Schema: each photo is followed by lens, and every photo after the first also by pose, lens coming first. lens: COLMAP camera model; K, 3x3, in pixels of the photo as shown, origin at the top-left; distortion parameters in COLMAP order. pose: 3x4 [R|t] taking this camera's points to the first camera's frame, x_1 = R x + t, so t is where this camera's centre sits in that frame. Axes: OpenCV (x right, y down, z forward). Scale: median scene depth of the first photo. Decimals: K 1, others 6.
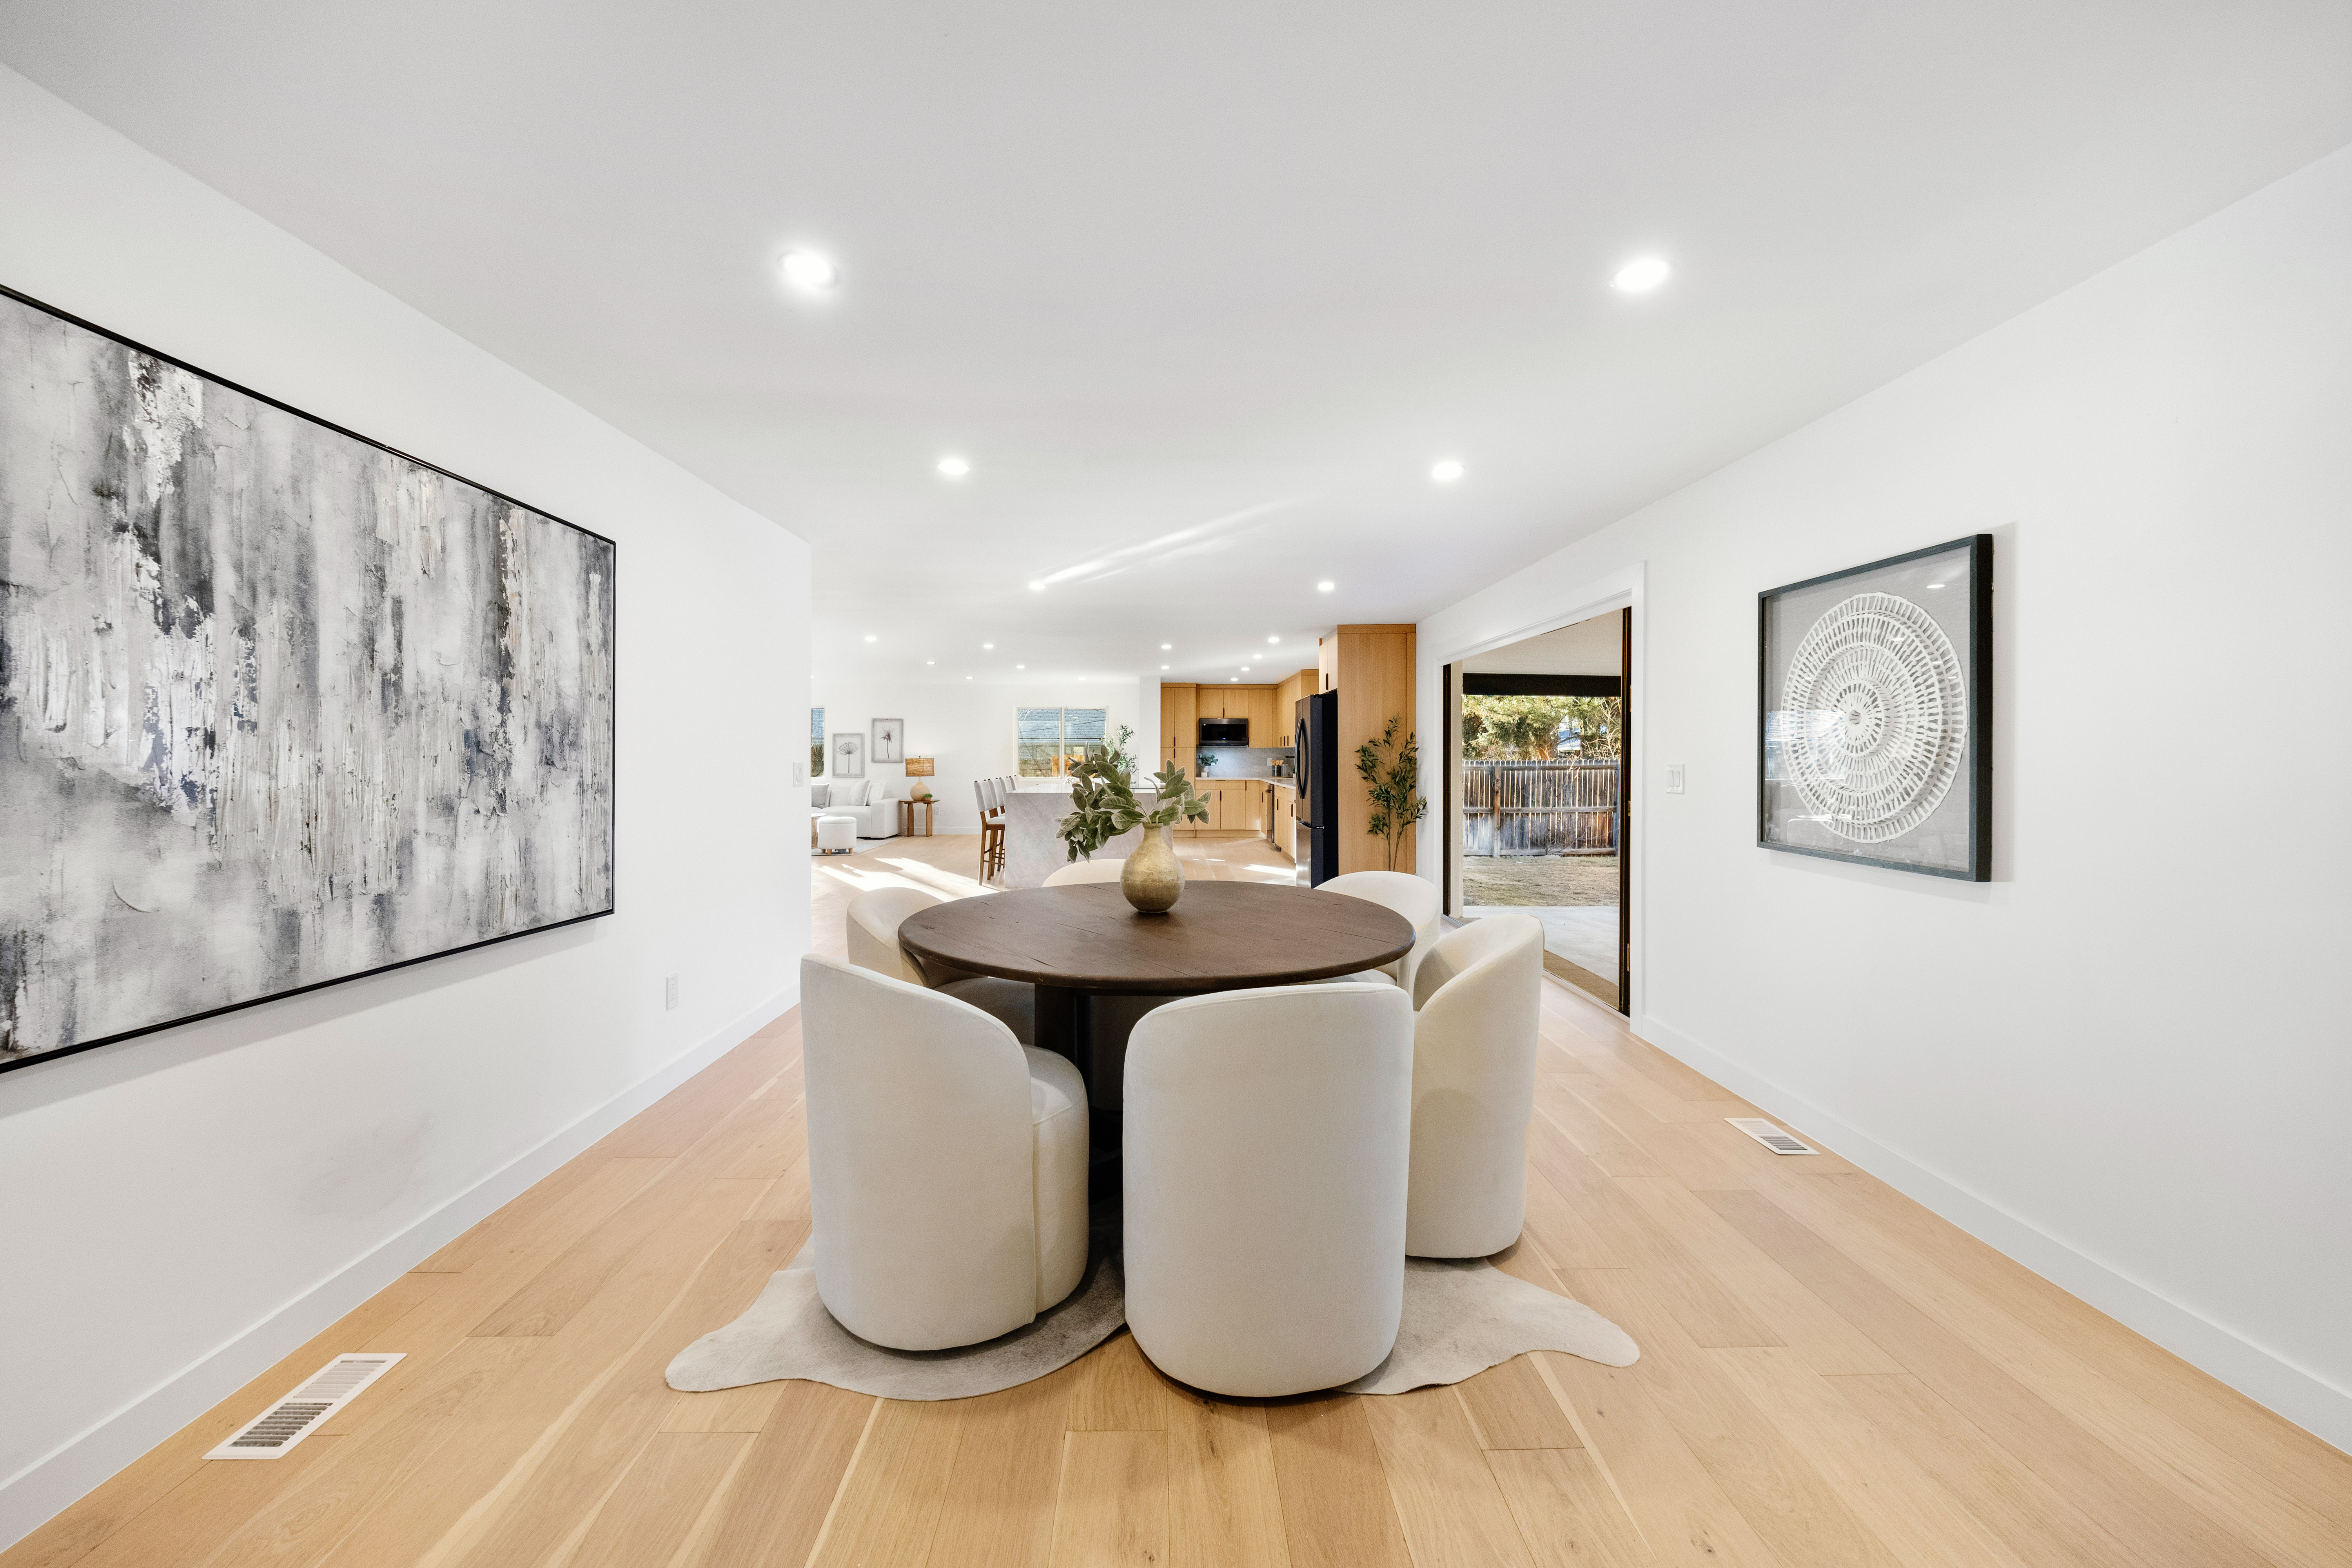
lens RADIAL K [[928.6, 0, 1169.1], [0, 928.6, 740.3], [0, 0, 1]] dist [-0.002713, 0.000365]
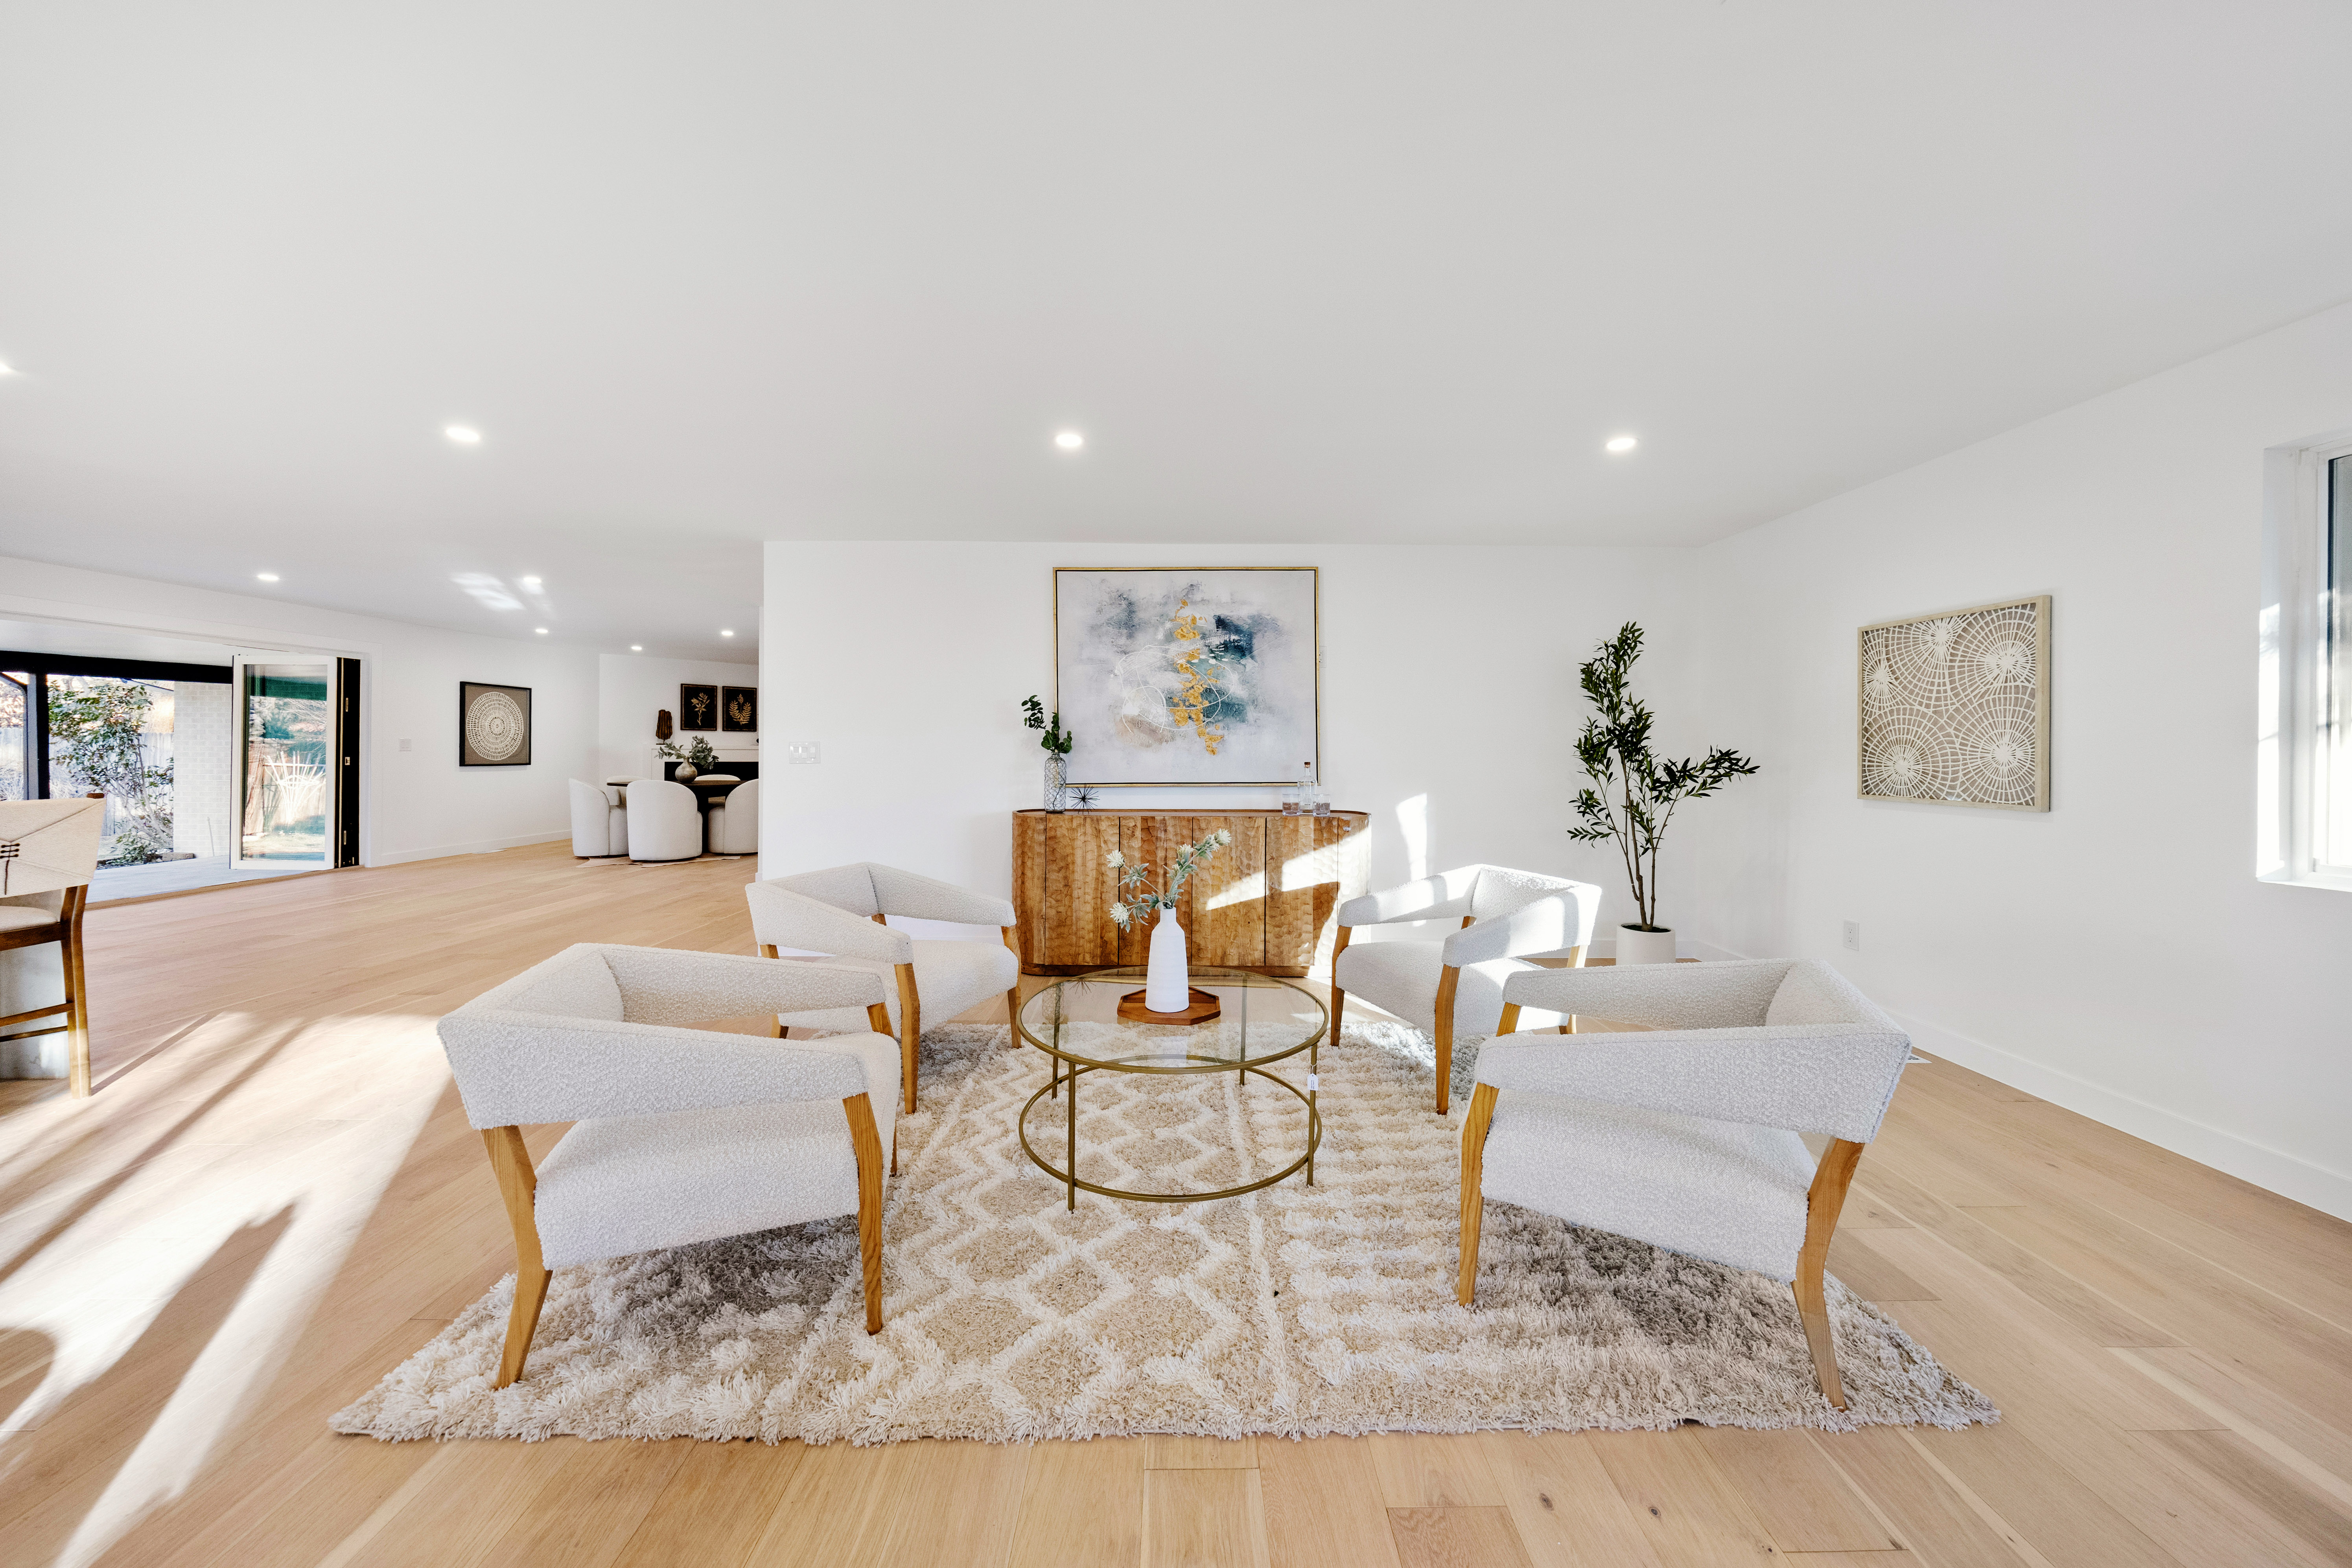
lens RADIAL K [[781.5, 0, 1189.6], [0, 781.5, 764.0], [0, 0, 1]] dist [-0.000793, -0.000450]
pose [[-0.999802, -0.009636, -0.017430, -0.378724], [-0.009699, 0.999947, 0.003521, 0.017250], [0.017395, 0.003690, -0.999842, 0.806746]]
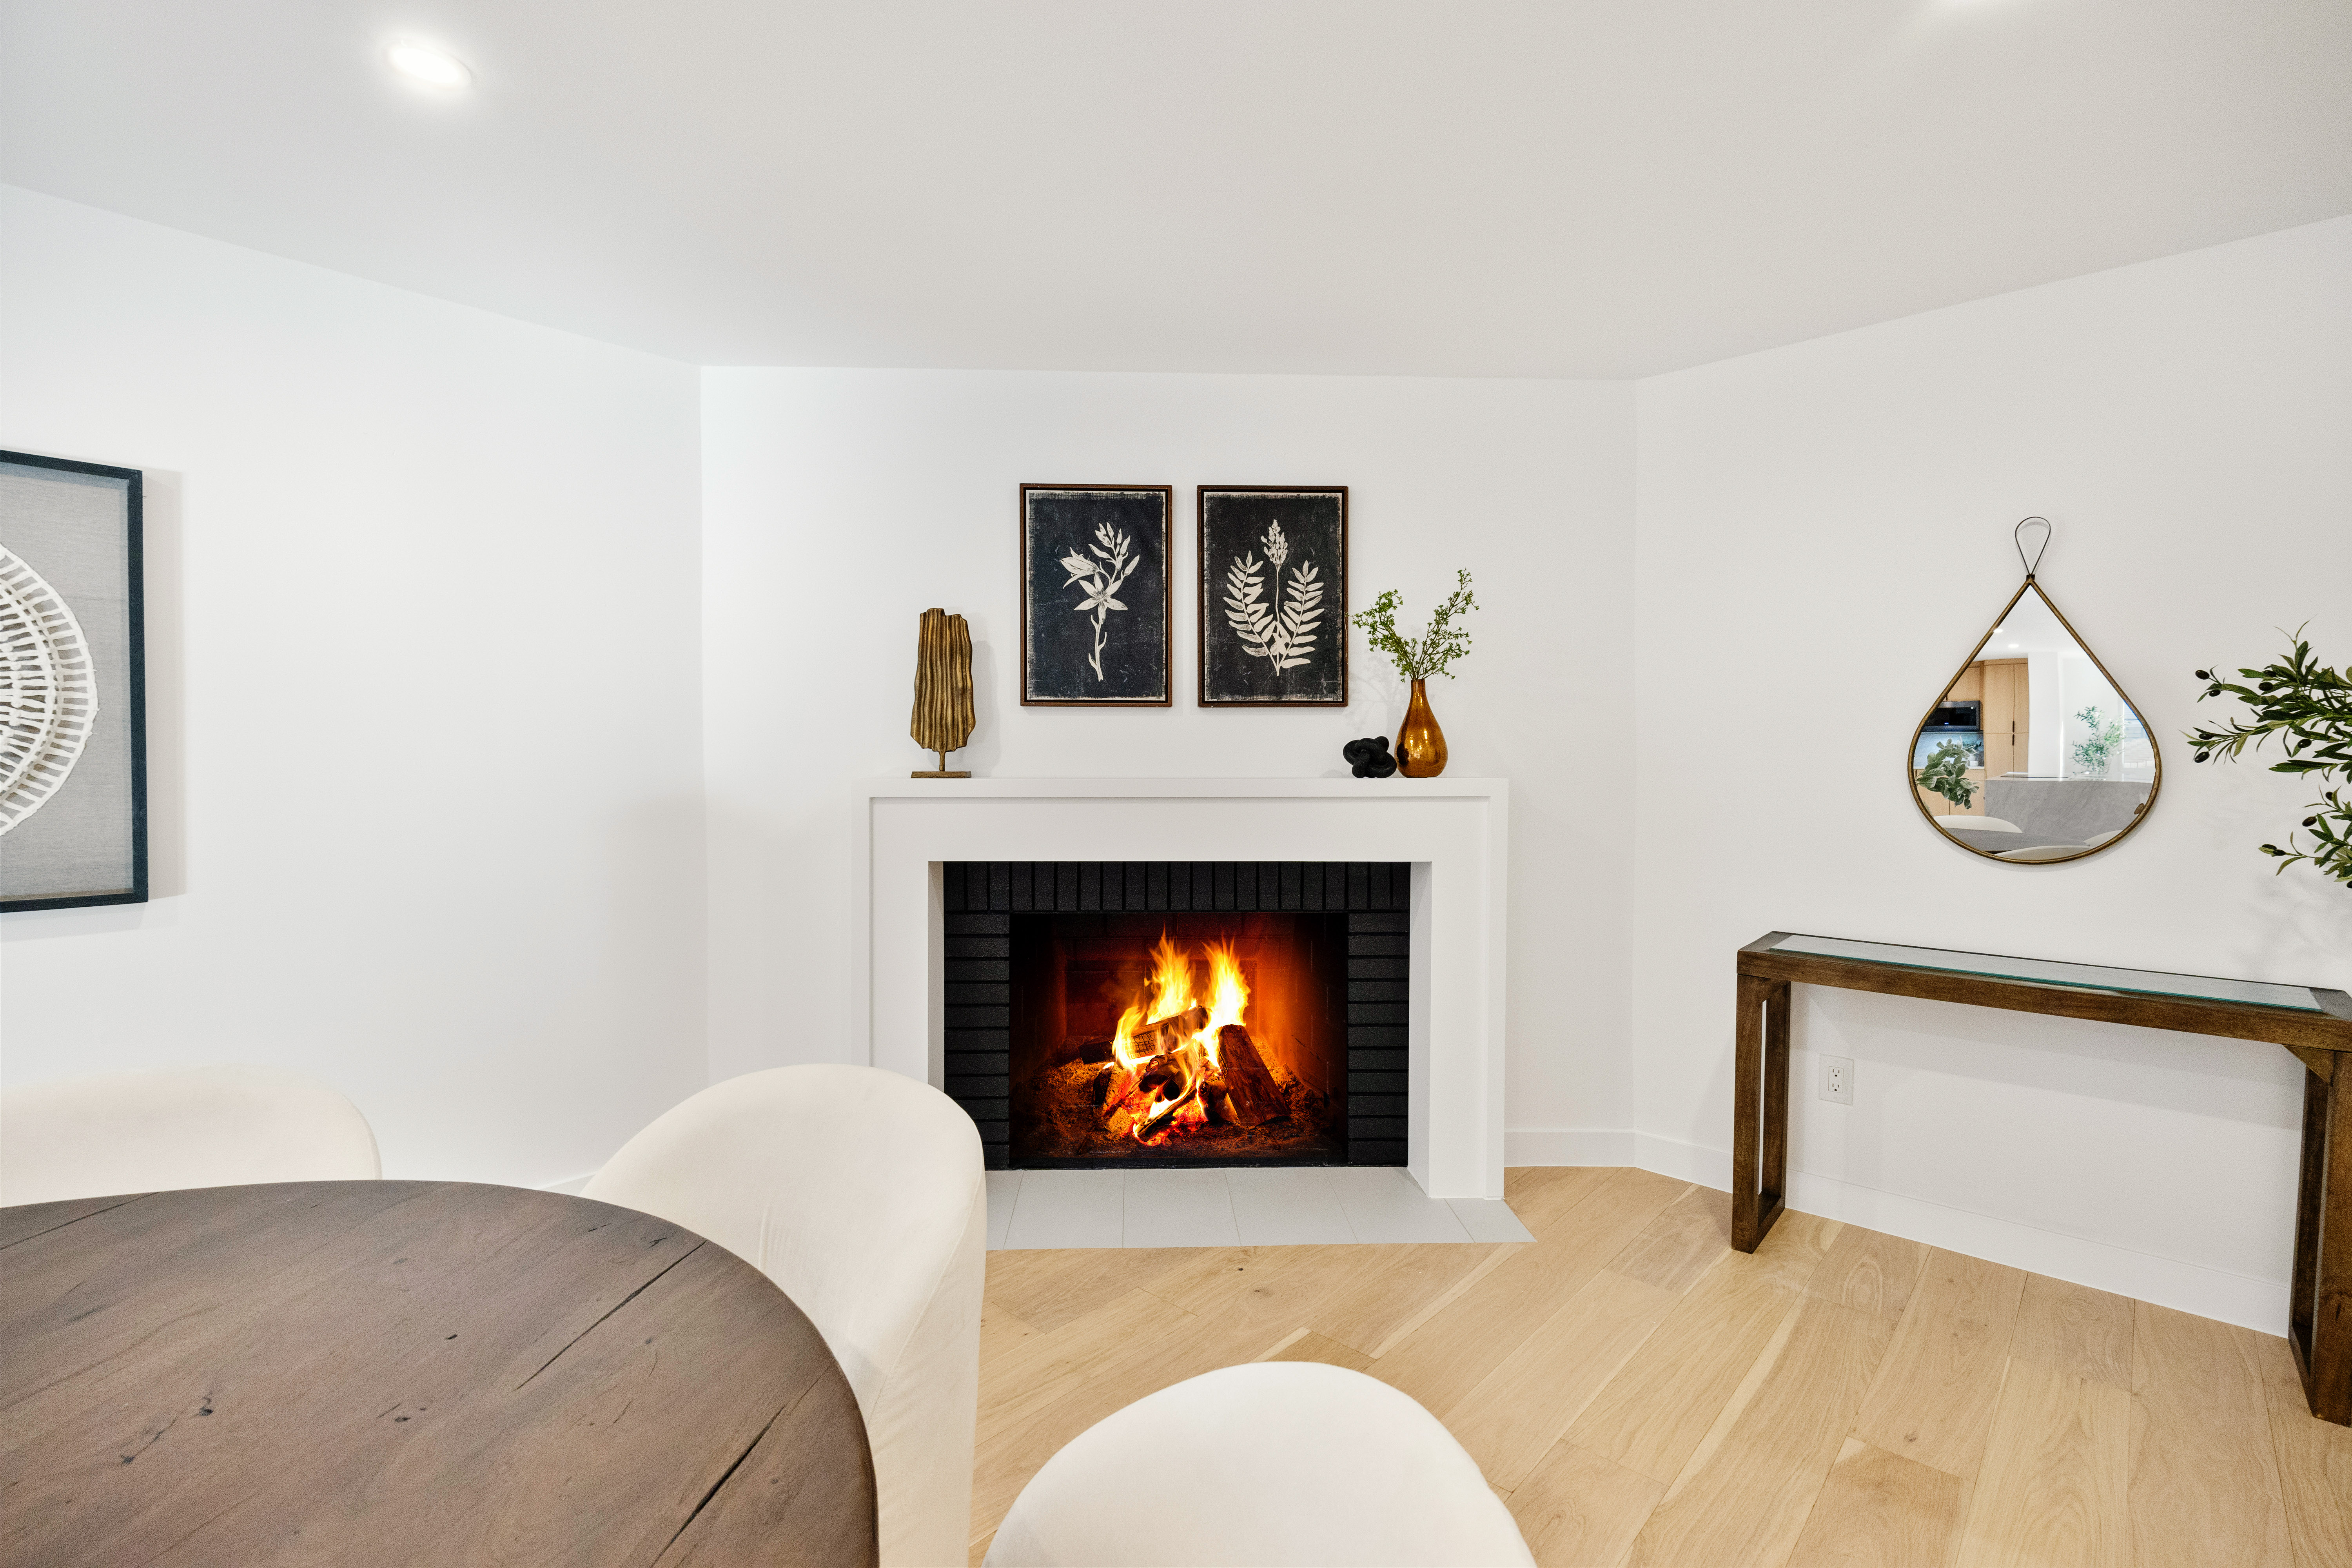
lens RADIAL K [[1072.6, 0, 1161.8], [0, 1072.6, 794.7], [0, 0, 1]] dist [0.002618, -0.000023]
pose [[-0.727257, -0.018786, 0.686108, -0.070904], [-0.012828, 0.999823, 0.013779, 0.005968], [-0.686245, 0.001219, -0.727369, 0.183950]]
